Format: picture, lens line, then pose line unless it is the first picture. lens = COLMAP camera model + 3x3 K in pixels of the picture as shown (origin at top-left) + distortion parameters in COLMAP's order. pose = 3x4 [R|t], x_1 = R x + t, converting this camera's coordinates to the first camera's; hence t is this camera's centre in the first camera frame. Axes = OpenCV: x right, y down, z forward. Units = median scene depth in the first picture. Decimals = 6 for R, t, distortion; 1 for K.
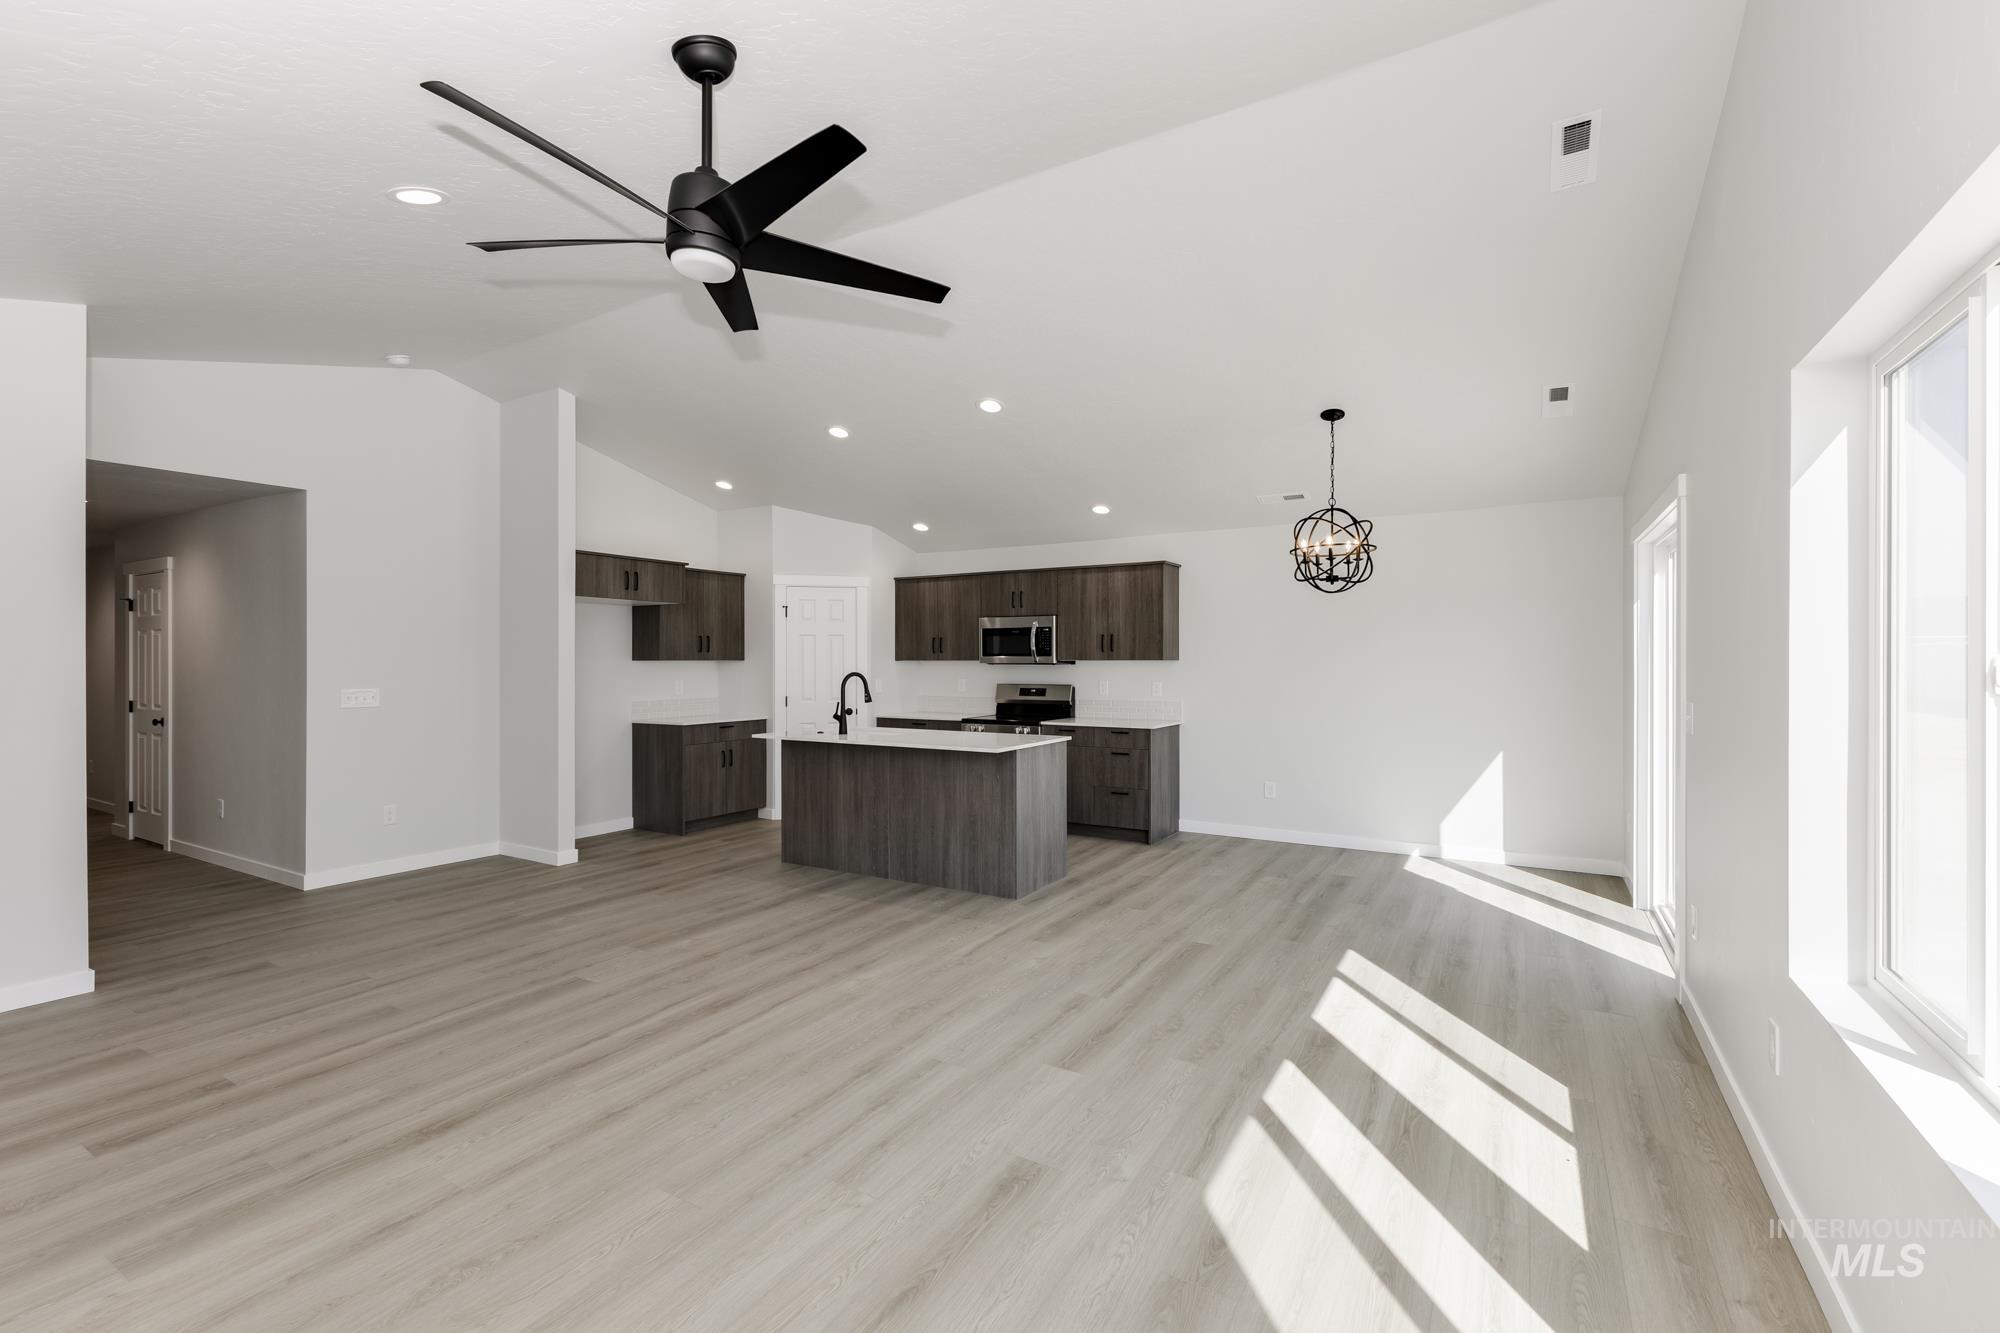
lens RADIAL K [[866.6, 0, 1002.6], [0, 866.6, 662.7], [0, 0, 1]] dist [0.008258, -0.000160]
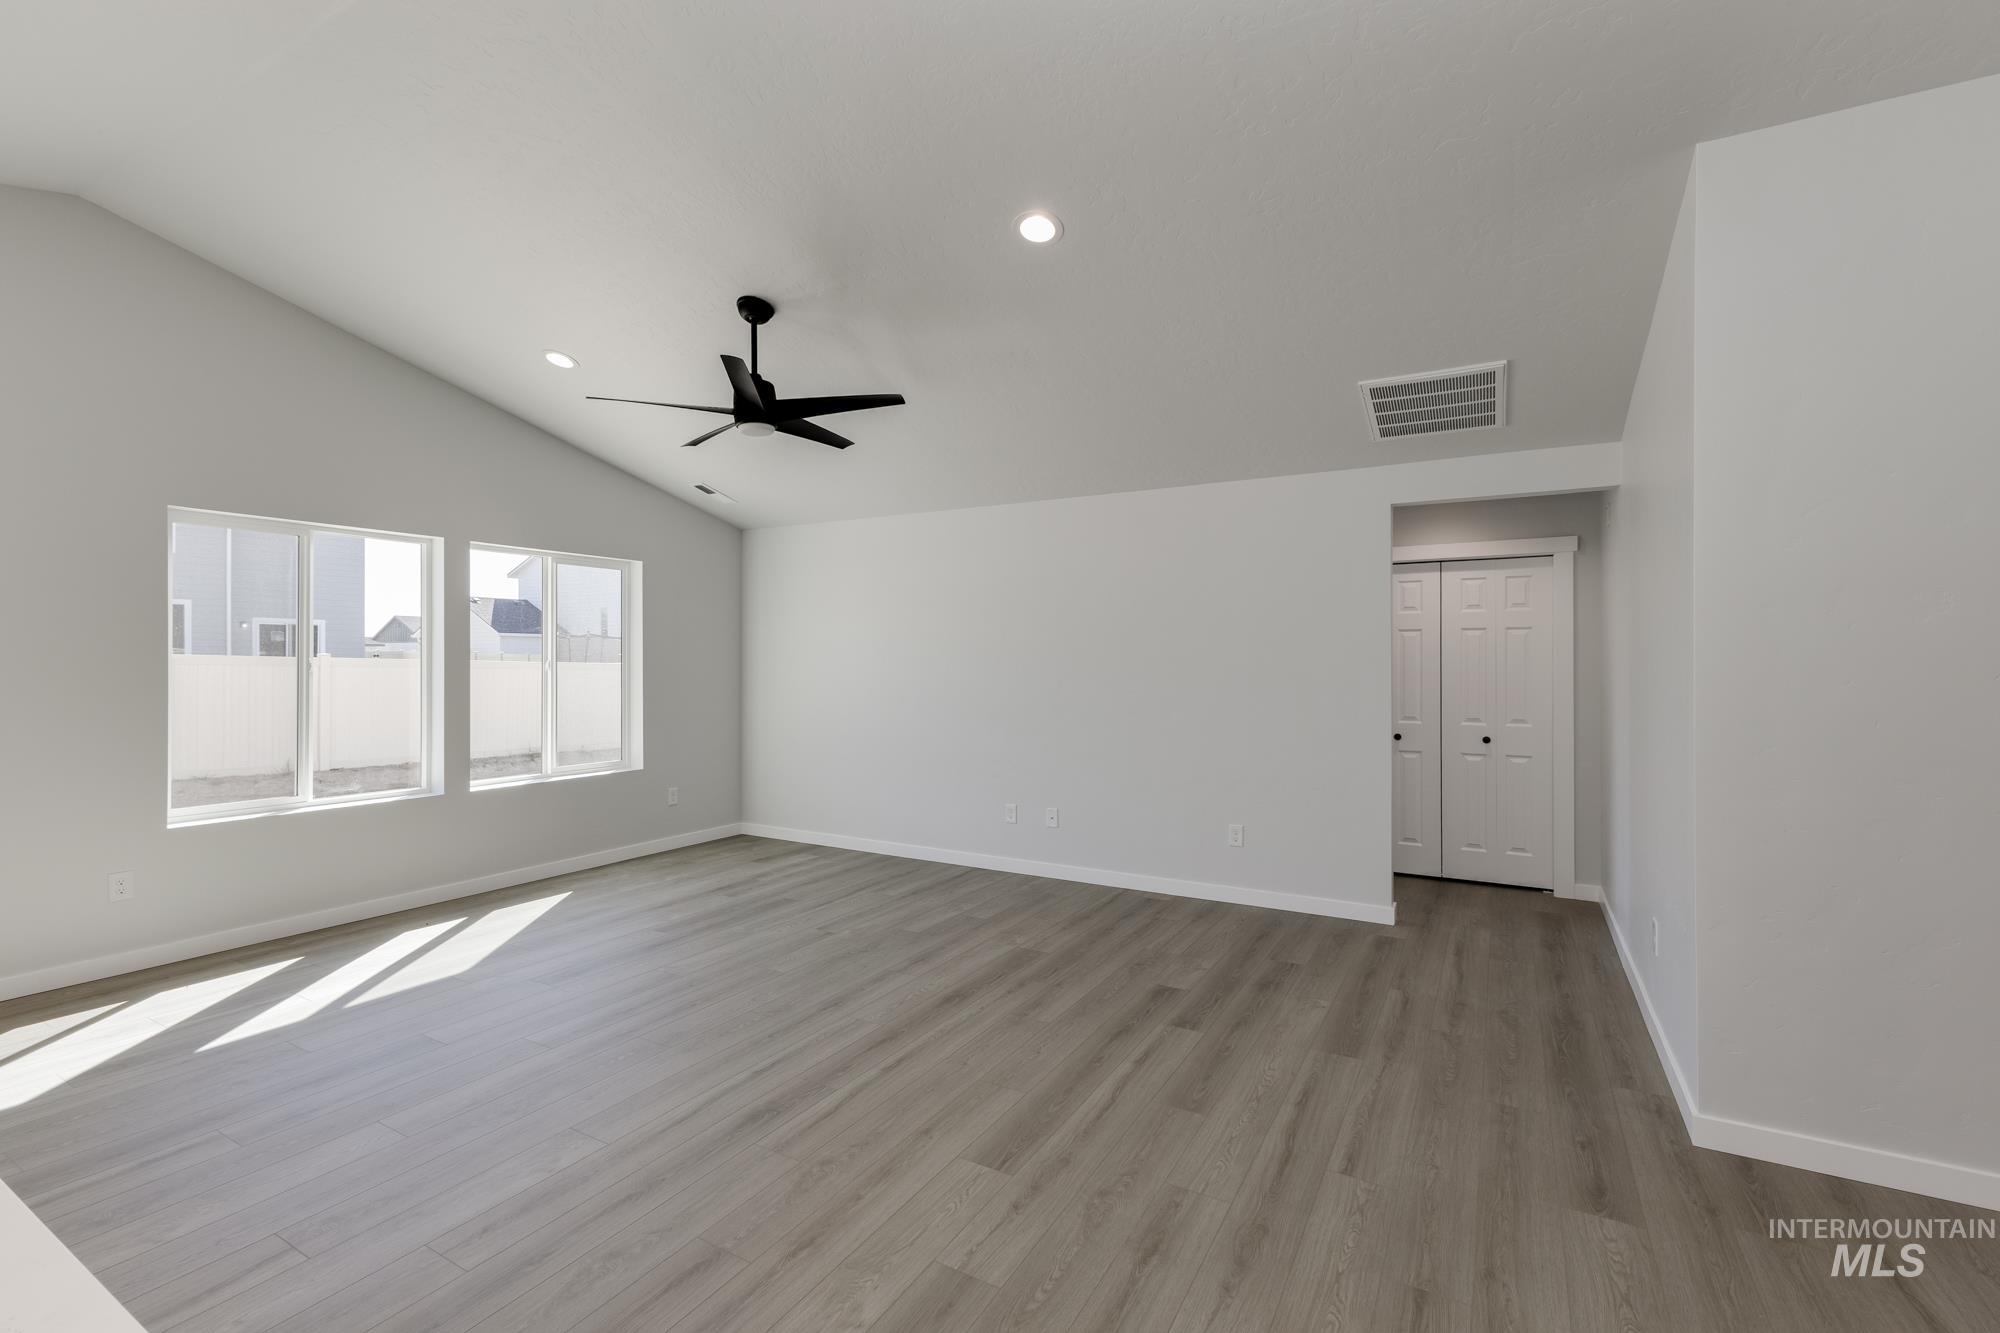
lens RADIAL K [[860.6, 0, 1002.2], [0, 860.6, 659.1], [0, 0, 1]] dist [0.024572, -0.008915]
pose [[-0.999865, -0.000295, -0.016415, -0.348837], [-0.000273, 0.999999, -0.001374, -0.001635], [0.016415, -0.001369, -0.999864, 1.184089]]
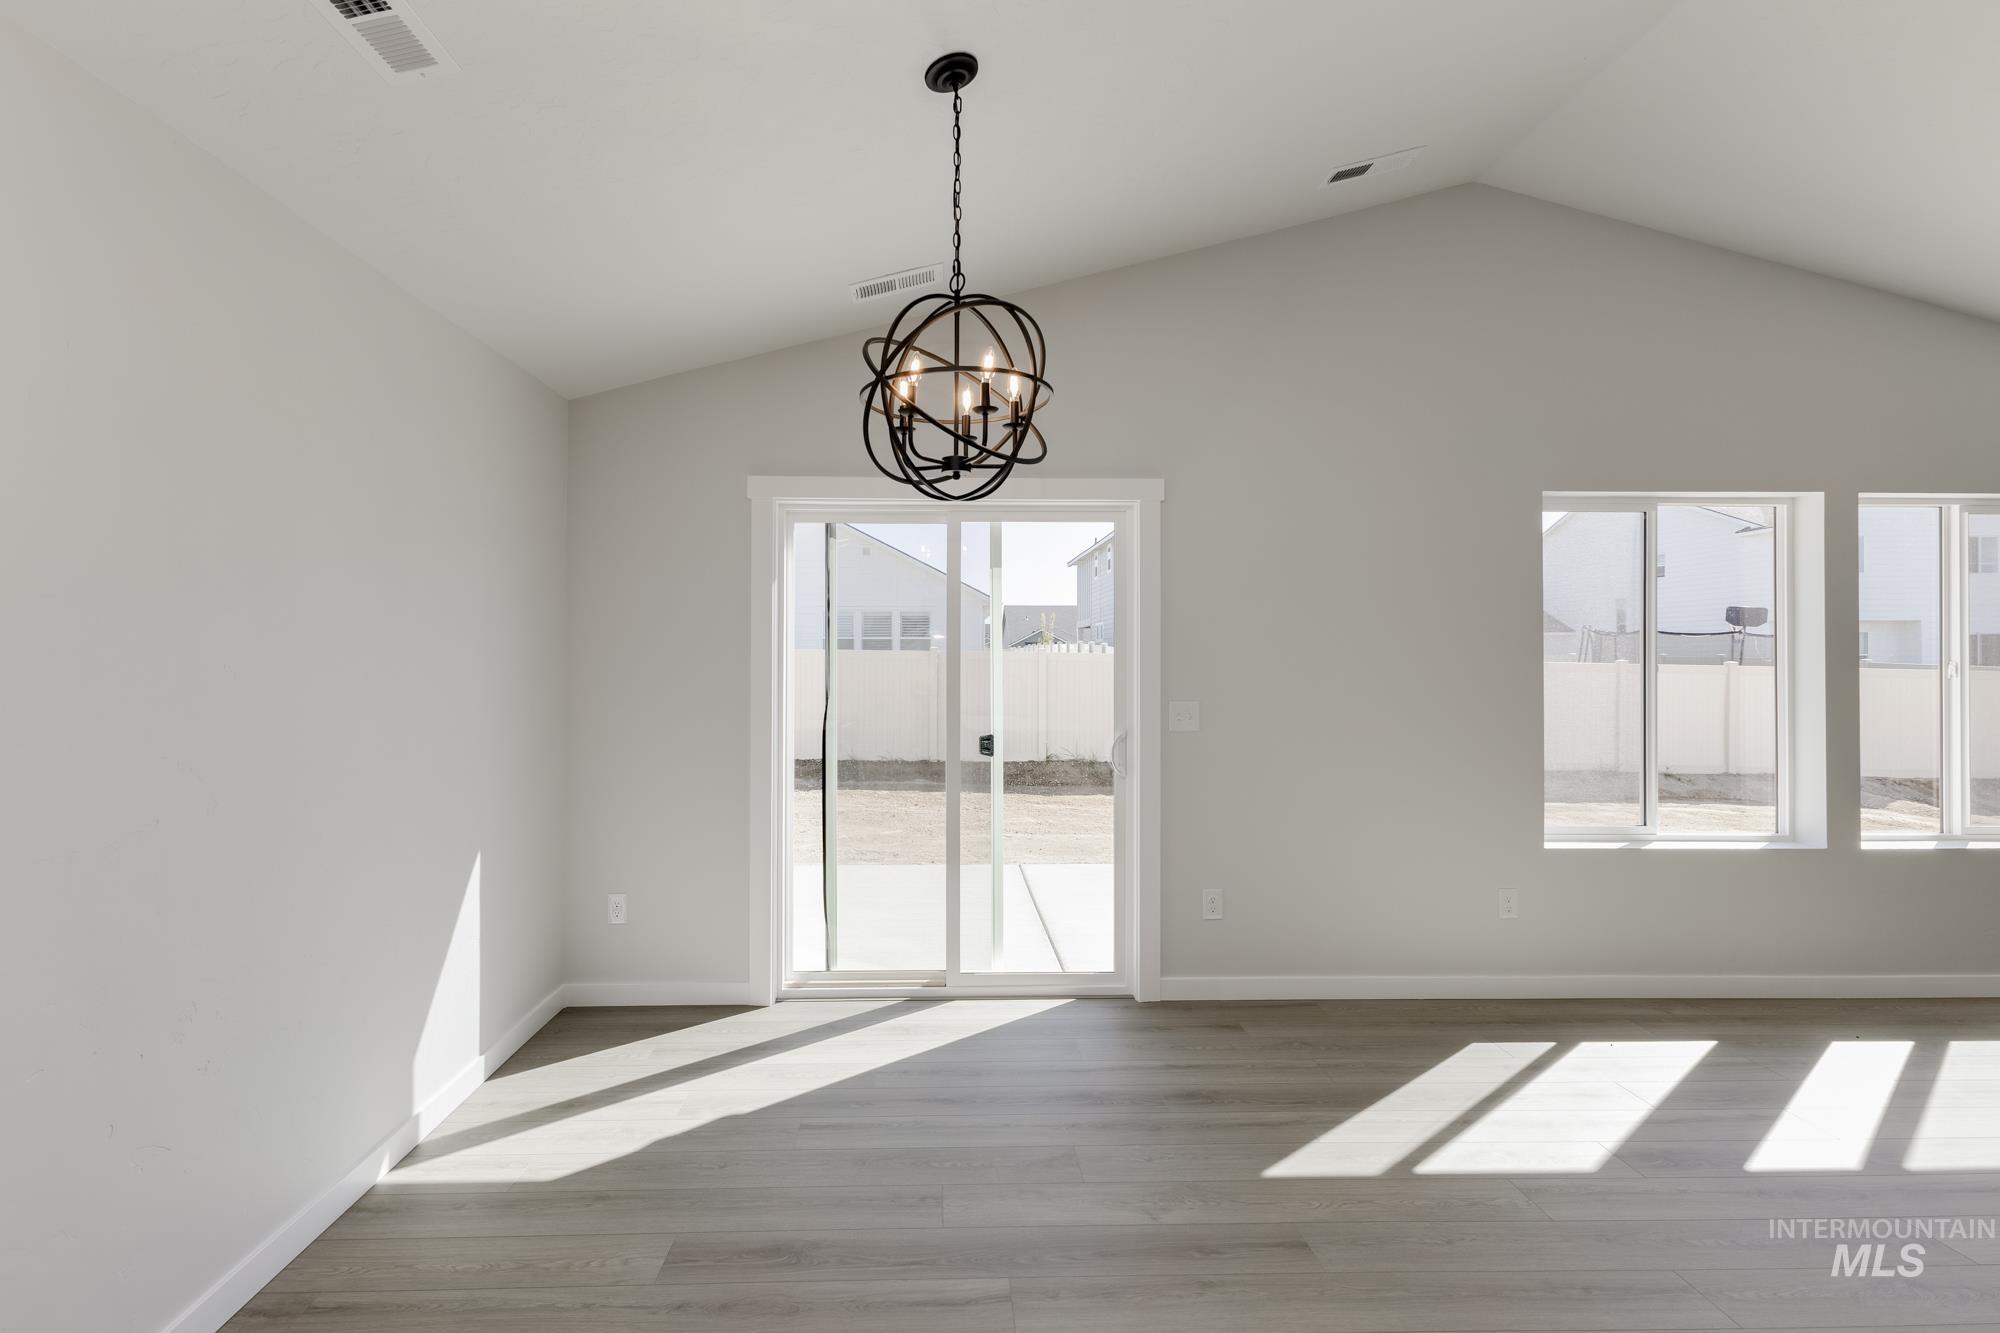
lens RADIAL K [[893.4, 0, 960.8], [0, 893.4, 657.2], [0, 0, 1]] dist [0.007232, -0.000070]
pose [[-0.533962, 0.004439, 0.845497, 0.013172], [0.000485, 0.999988, -0.004944, -0.002261], [-0.845508, -0.002230, -0.533958, 1.179535]]
